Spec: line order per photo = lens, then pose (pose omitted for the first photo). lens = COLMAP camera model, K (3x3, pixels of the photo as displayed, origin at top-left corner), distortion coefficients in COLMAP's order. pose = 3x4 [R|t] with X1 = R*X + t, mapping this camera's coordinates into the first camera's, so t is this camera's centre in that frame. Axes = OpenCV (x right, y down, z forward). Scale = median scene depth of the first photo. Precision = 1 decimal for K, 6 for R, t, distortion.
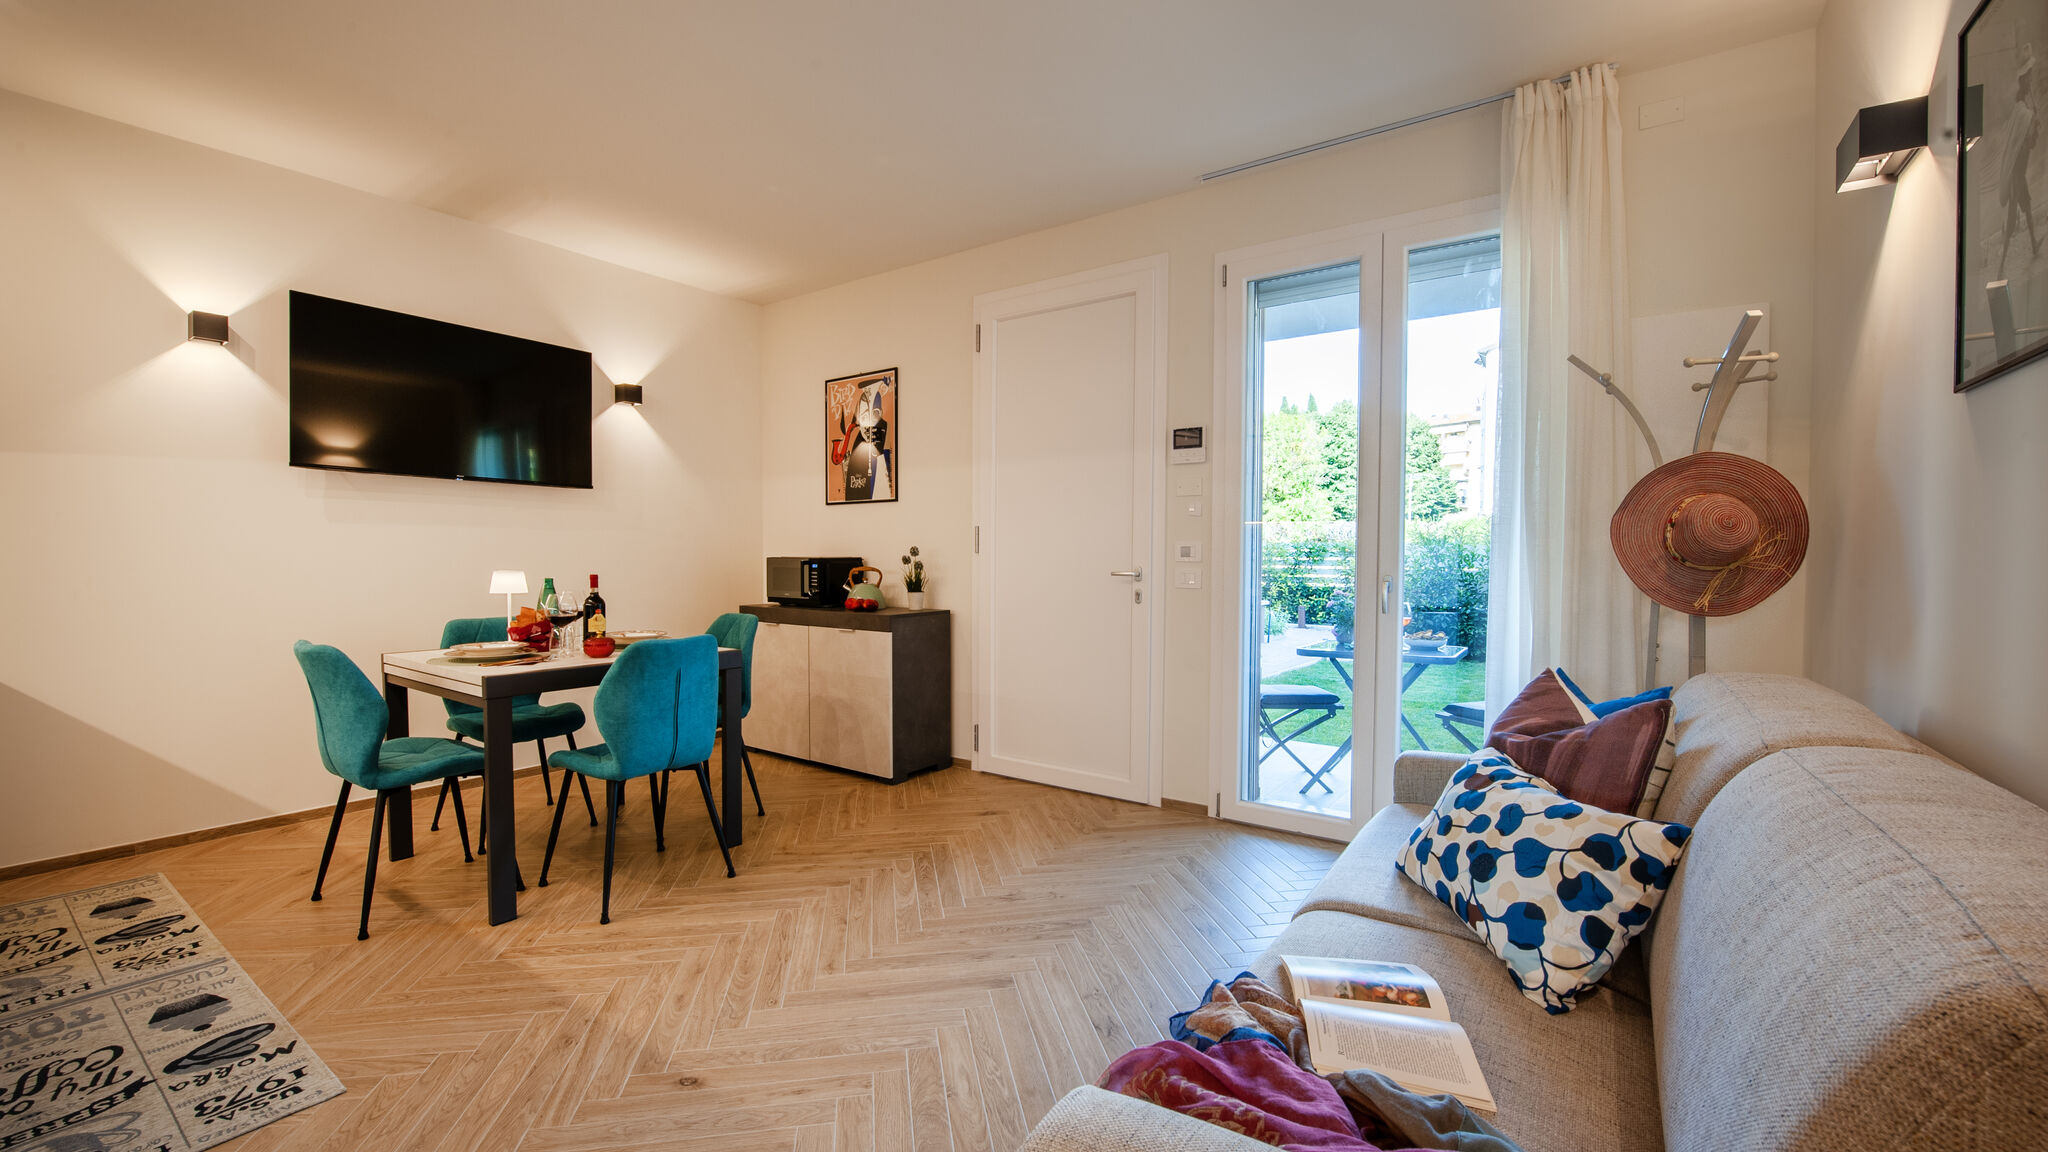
lens RADIAL K [[830.7, 0, 1007.9], [0, 830.7, 588.2], [0, 0, 1]] dist [0.006675, -0.003670]
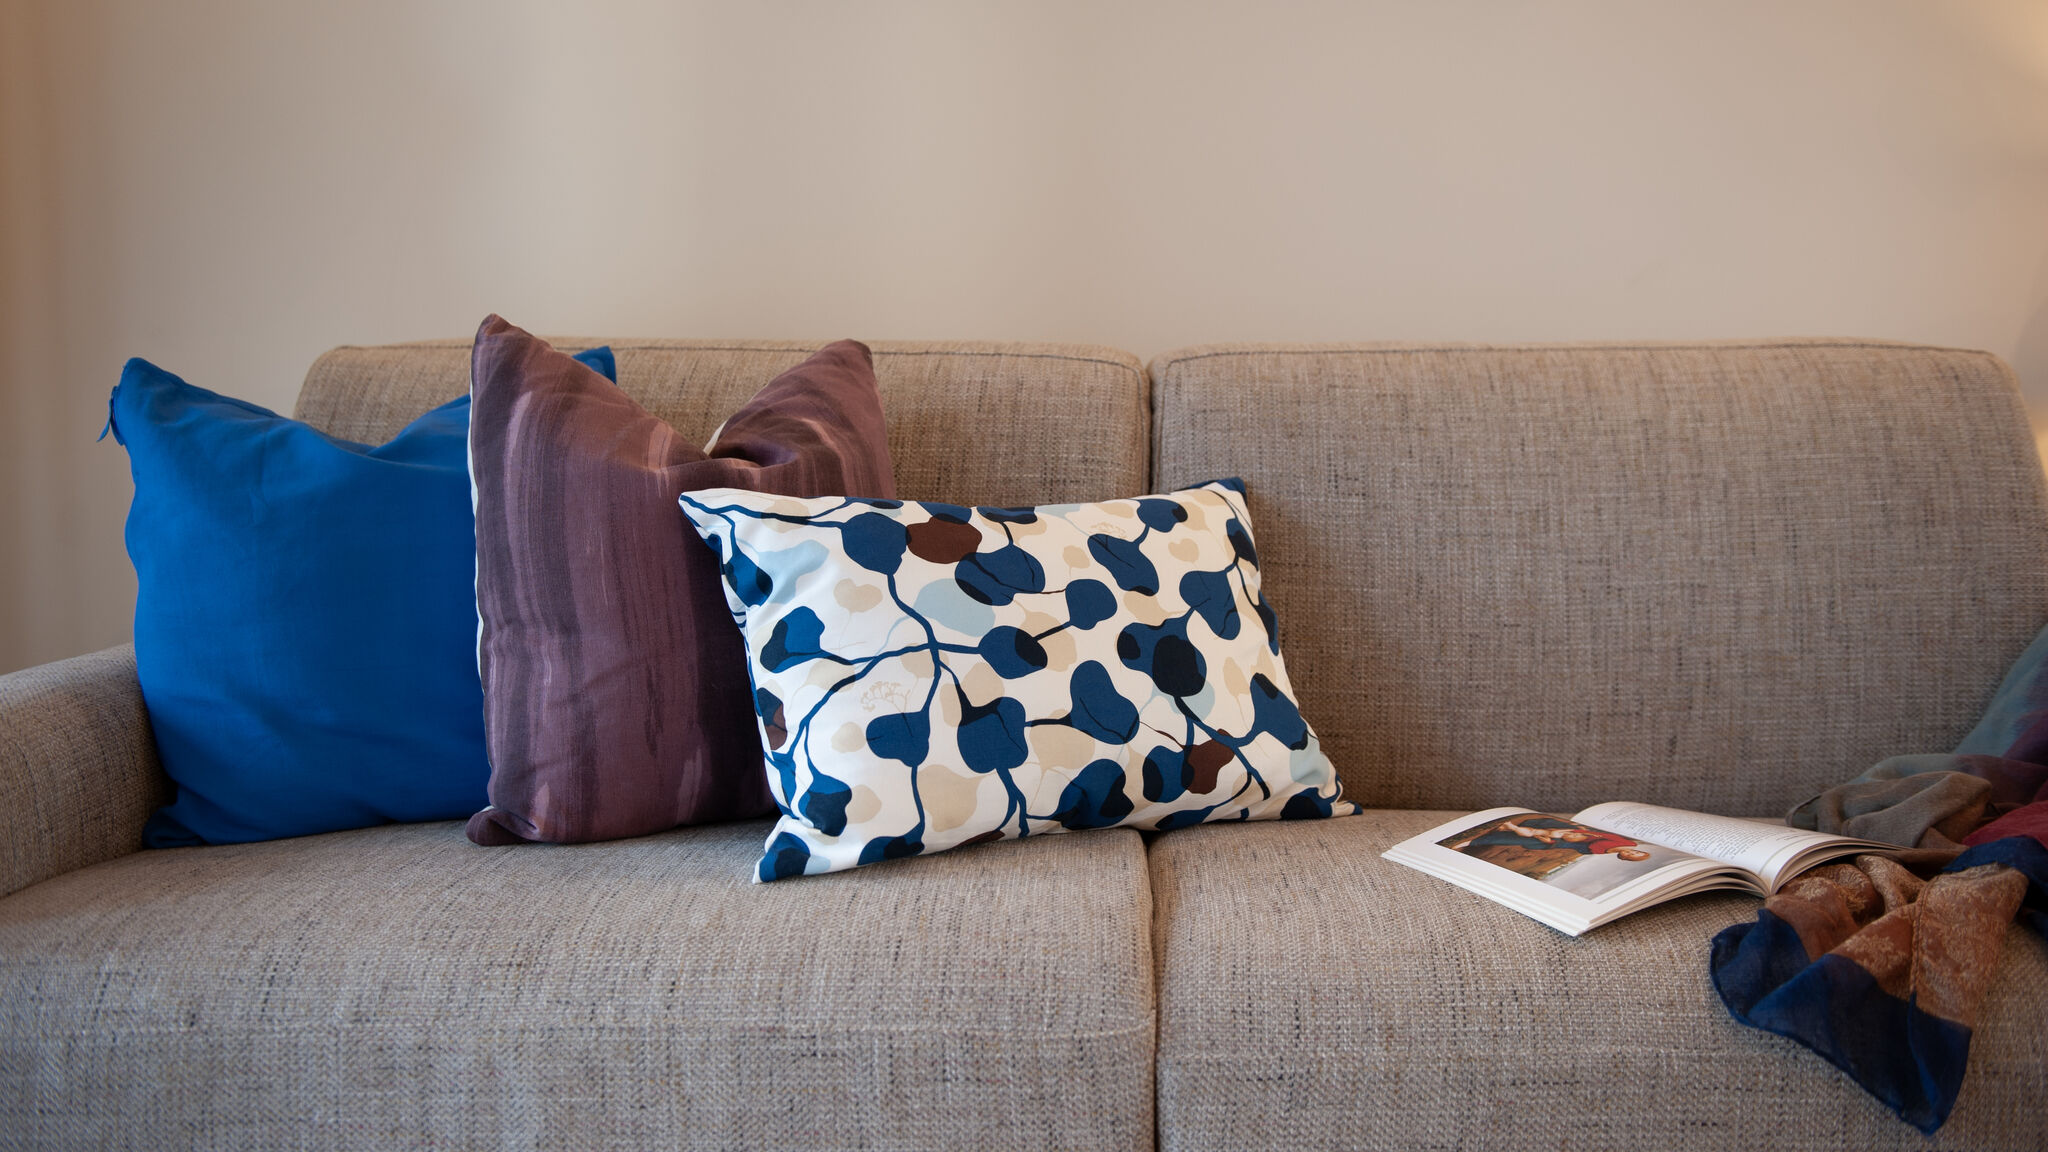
lens RADIAL K [[1698.8, 0, 1039.6], [0, 1698.8, 566.8], [0, 0, 1]] dist [-0.013704, -0.013045]
pose [[-0.560359, -0.081145, 0.824265, -0.071029], [0.028122, 0.992751, 0.116850, 0.074254], [-0.827772, 0.088658, -0.554015, 0.700689]]
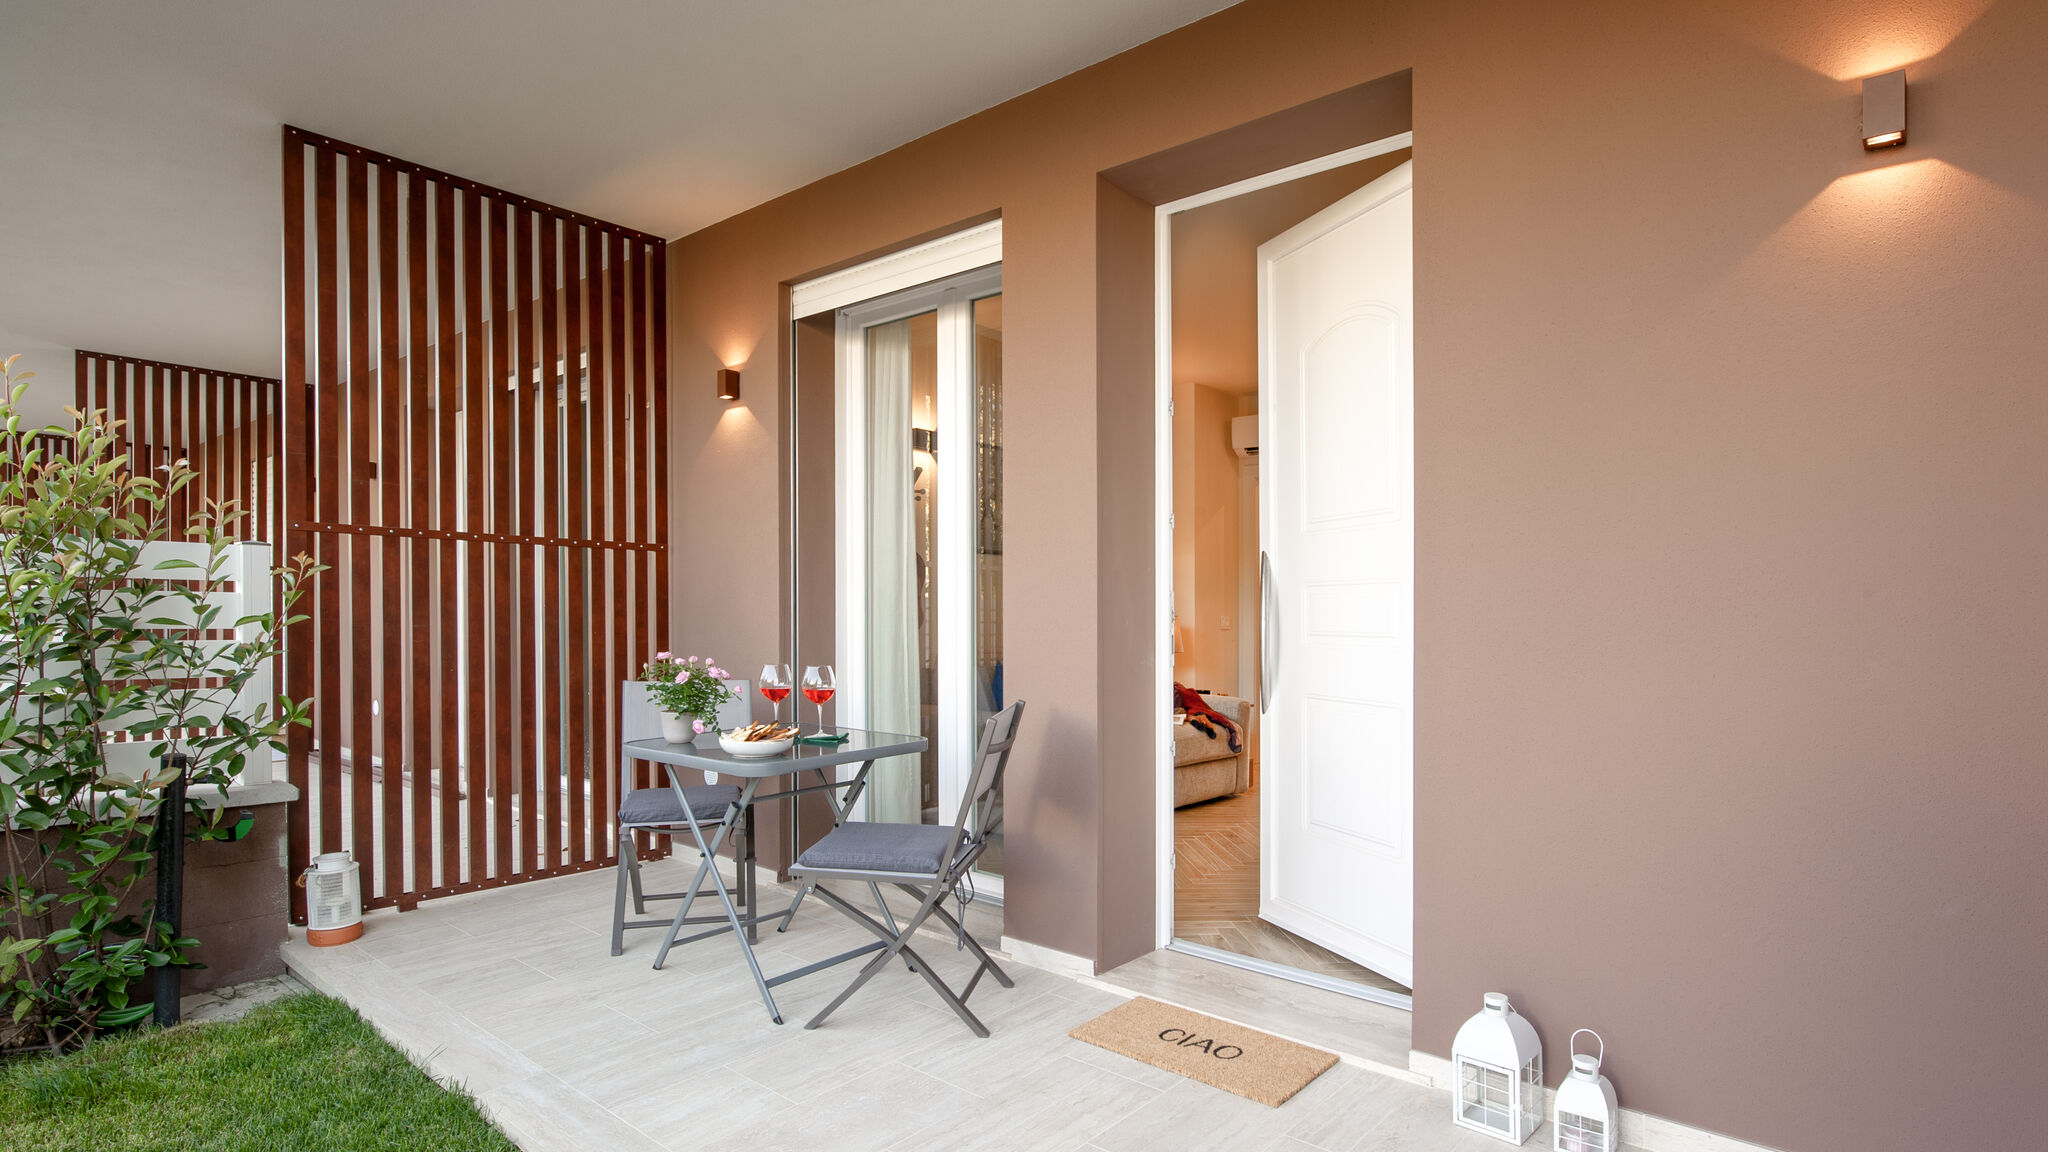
lens RADIAL K [[1061.9, 0, 996.0], [0, 1061.9, 582.8], [0, 0, 1]] dist [0.005356, 0.000193]
pose [[-0.996320, -0.011401, 0.084945, 0.306551], [-0.010883, 0.999919, 0.006553, -0.063802], [-0.085013, 0.005604, -0.996364, 2.283321]]
